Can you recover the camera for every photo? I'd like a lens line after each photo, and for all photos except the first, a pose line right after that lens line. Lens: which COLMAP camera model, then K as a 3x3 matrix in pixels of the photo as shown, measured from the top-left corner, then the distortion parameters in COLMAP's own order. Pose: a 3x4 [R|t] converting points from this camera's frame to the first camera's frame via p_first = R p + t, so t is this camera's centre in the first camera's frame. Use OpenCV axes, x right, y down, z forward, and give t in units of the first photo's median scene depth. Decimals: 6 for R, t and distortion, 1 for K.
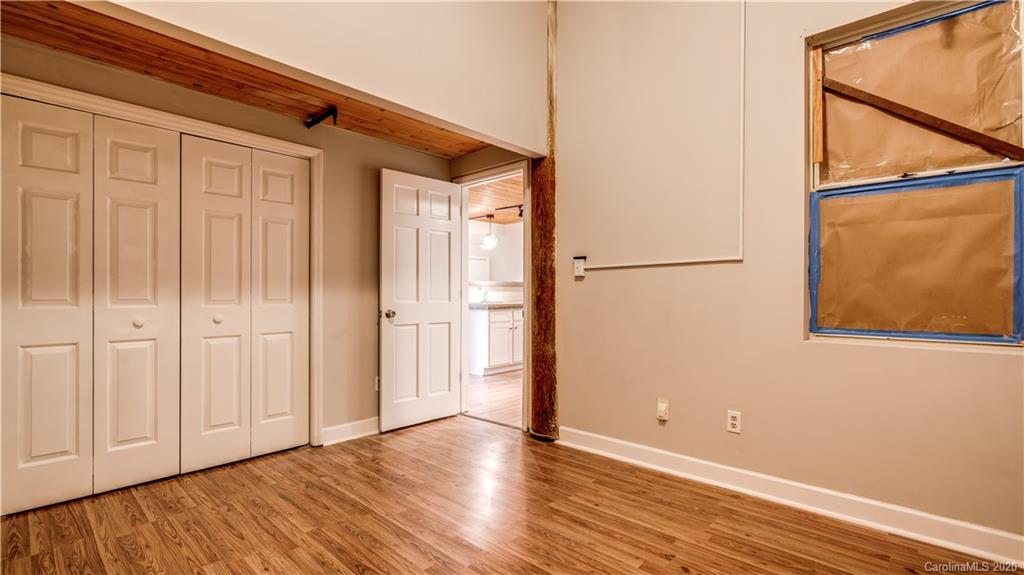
lens RADIAL K [[467.5, 0, 516.6], [0, 467.5, 293.6], [0, 0, 1]] dist [-0.006748, 0.002841]
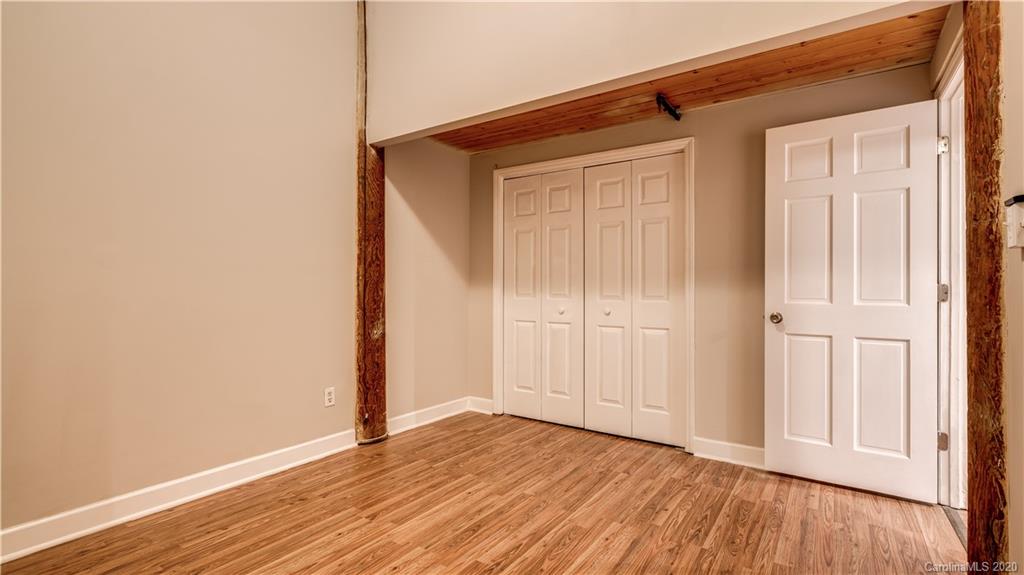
lens RADIAL K [[467.5, 0, 505.4], [0, 467.5, 283.4], [0, 0, 1]] dist [-0.006748, 0.002841]
pose [[0.128438, -0.013612, -0.991624, 0.558611], [-0.004183, 0.999889, -0.014267, 0.000885], [0.991709, 0.005981, 0.128367, 0.622129]]
